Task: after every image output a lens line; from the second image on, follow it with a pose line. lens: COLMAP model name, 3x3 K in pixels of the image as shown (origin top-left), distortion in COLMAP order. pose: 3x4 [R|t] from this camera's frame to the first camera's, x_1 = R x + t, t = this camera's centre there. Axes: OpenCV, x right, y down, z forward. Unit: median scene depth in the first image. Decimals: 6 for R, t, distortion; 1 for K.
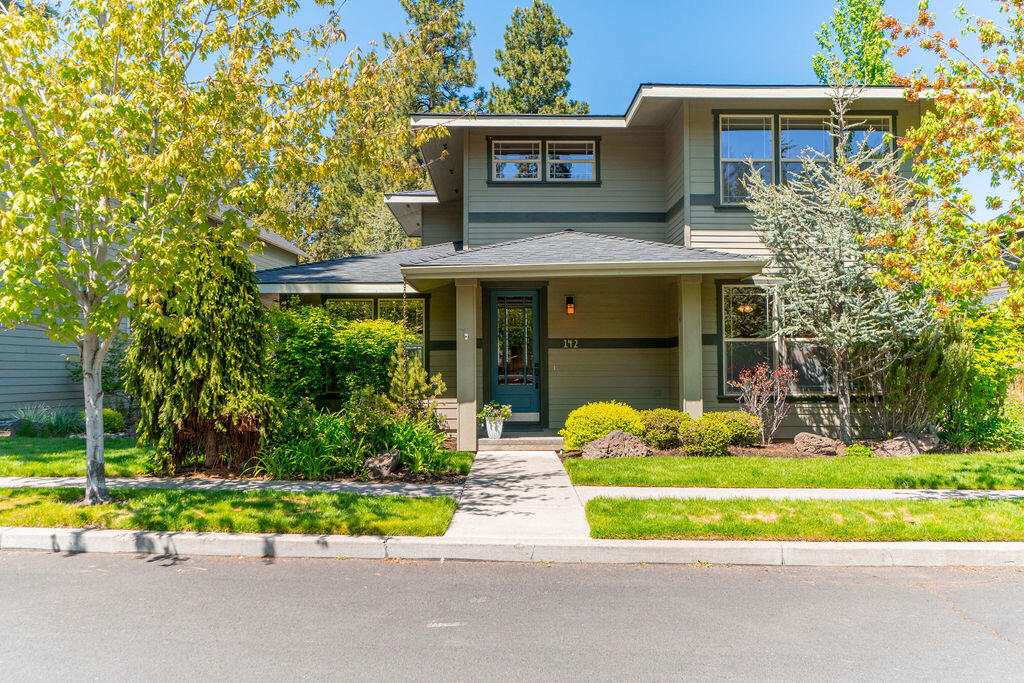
lens RADIAL K [[805.4, 0, 529.9], [0, 805.4, 341.2], [0, 0, 1]] dist [0.002633, 0.000050]
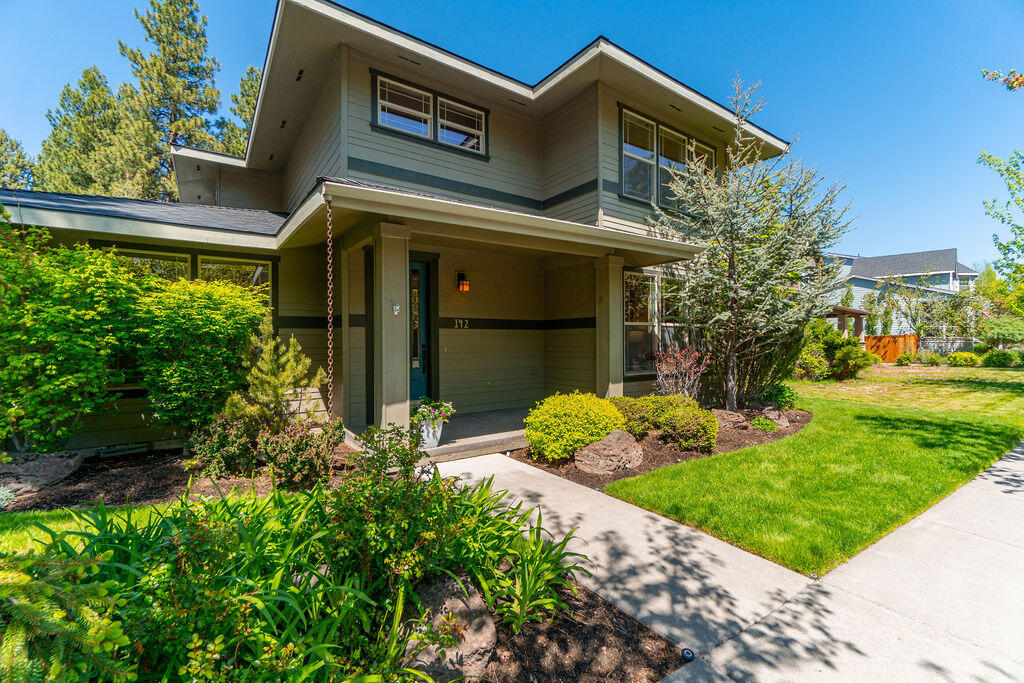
lens RADIAL K [[441.9, 0, 522.1], [0, 441.9, 340.1], [0, 0, 1]] dist [-0.002622, -0.000005]
pose [[0.831494, 0.001490, 0.555532, -0.196301], [-0.020135, 0.999420, 0.027456, 0.007203], [-0.555169, -0.034015, 0.831042, 0.597766]]
